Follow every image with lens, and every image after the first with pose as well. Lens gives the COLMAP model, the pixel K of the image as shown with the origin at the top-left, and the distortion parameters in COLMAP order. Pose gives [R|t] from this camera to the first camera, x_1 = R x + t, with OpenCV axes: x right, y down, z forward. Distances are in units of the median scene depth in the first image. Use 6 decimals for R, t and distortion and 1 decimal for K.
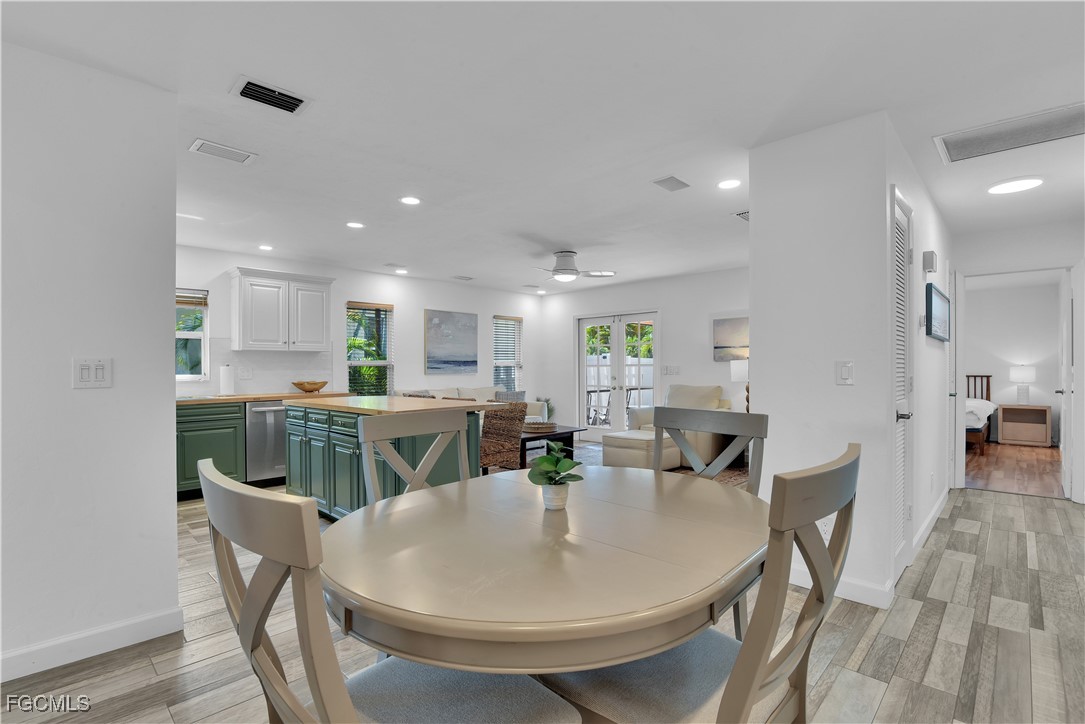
lens RADIAL K [[496.2, 0, 541.3], [0, 496.2, 373.8], [0, 0, 1]] dist [-0.001156, -0.003008]
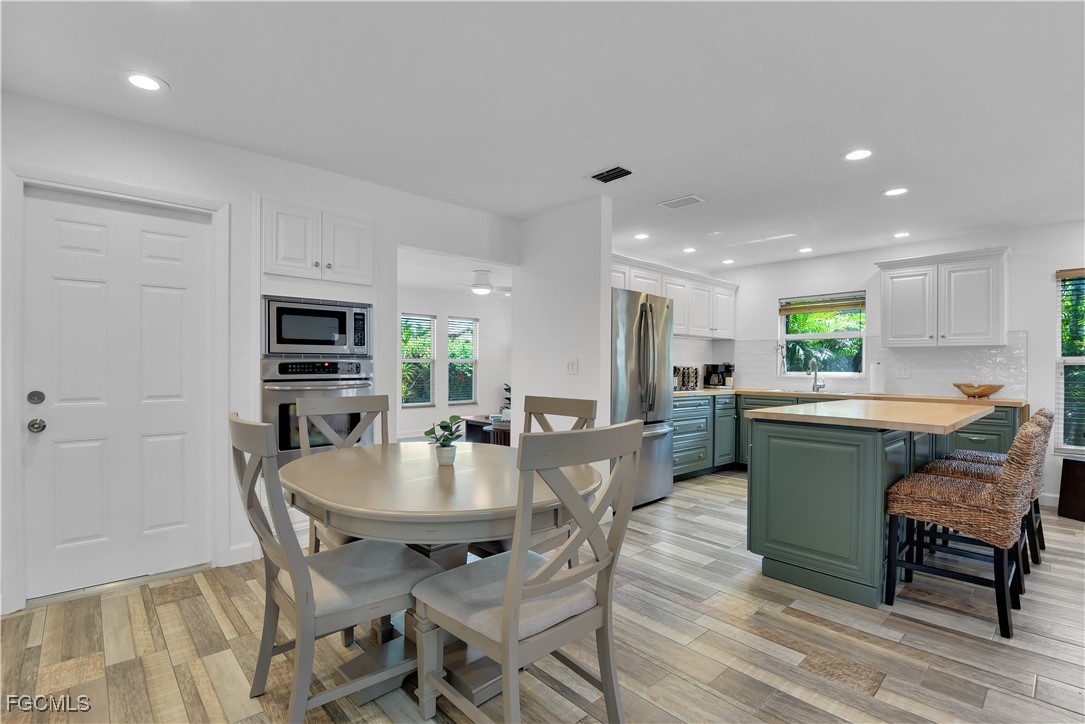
lens RADIAL K [[496.2, 0, 544.7], [0, 496.2, 362.3], [0, 0, 1]] dist [-0.001156, -0.003008]
pose [[-0.041182, -0.005456, -0.999137, 0.357452], [-0.018678, 0.999815, -0.004690, -0.002362], [0.998977, 0.018468, -0.041276, 0.350886]]
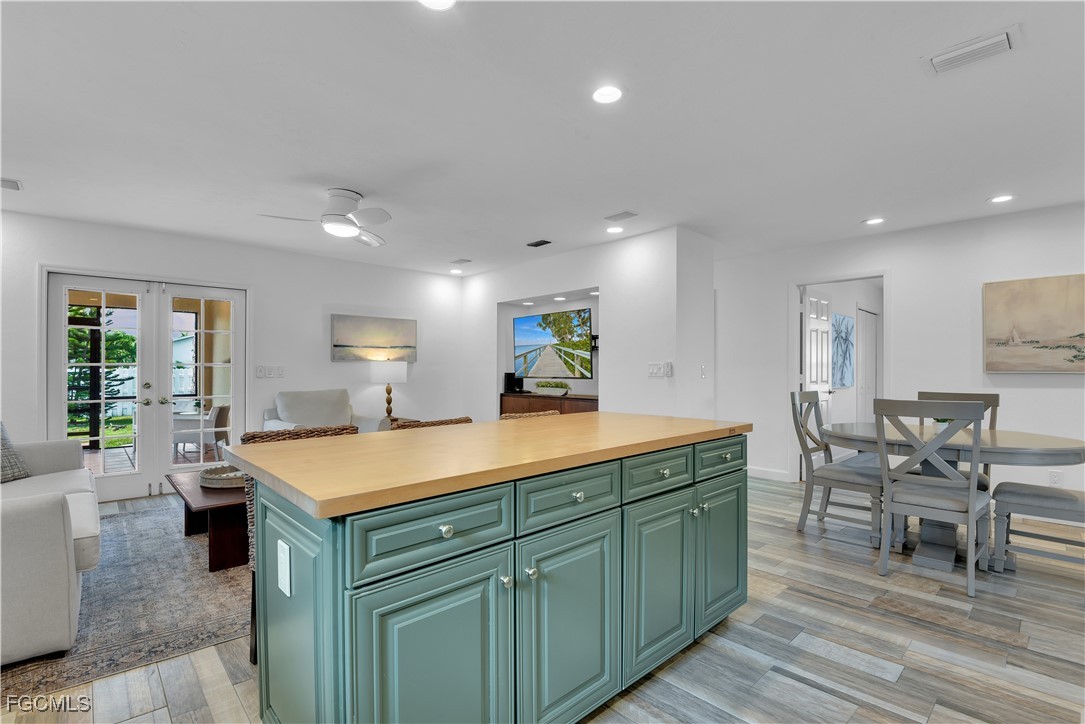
lens RADIAL K [[496.2, 0, 545.7], [0, 496.2, 370.6], [0, 0, 1]] dist [-0.001156, -0.003008]
pose [[0.038231, 0.006681, 0.999247, -0.581639], [0.010470, 0.999920, -0.007086, 0.000274], [-0.999214, 0.010733, 0.038158, 0.689622]]
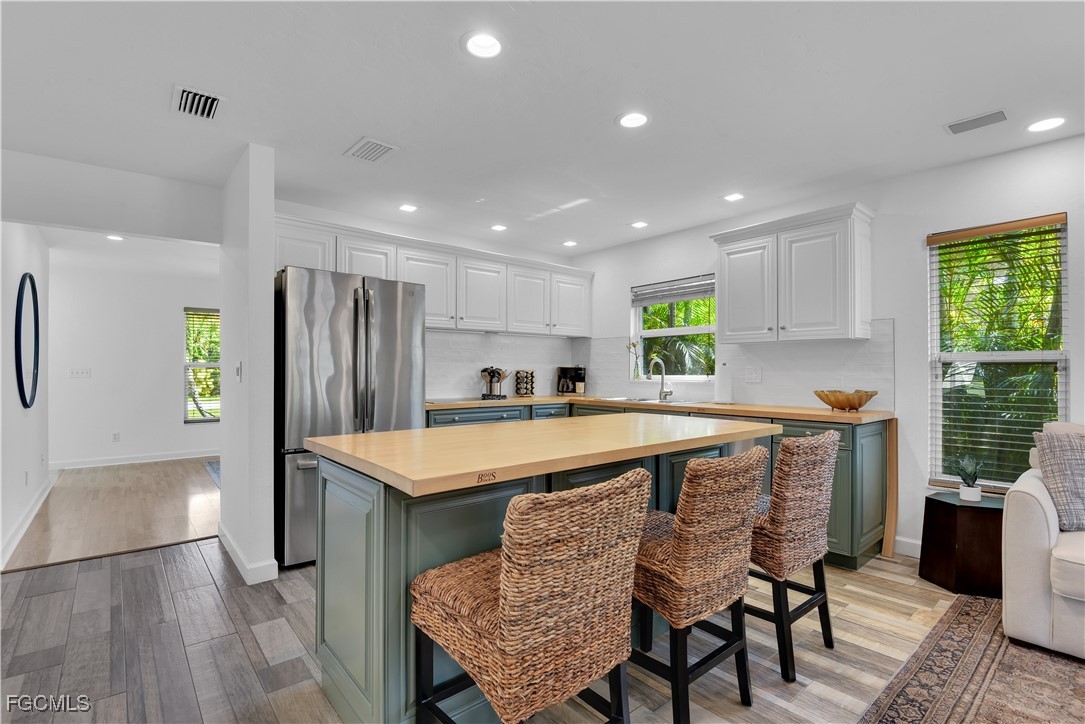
lens RADIAL K [[496.2, 0, 525.2], [0, 496.2, 361.5], [0, 0, 1]] dist [-0.001156, -0.003008]
pose [[-0.100840, -0.016735, -0.994762, 0.158650], [-0.012553, 0.999800, -0.015547, -0.005853], [0.994823, 0.010919, -0.101030, 0.716796]]
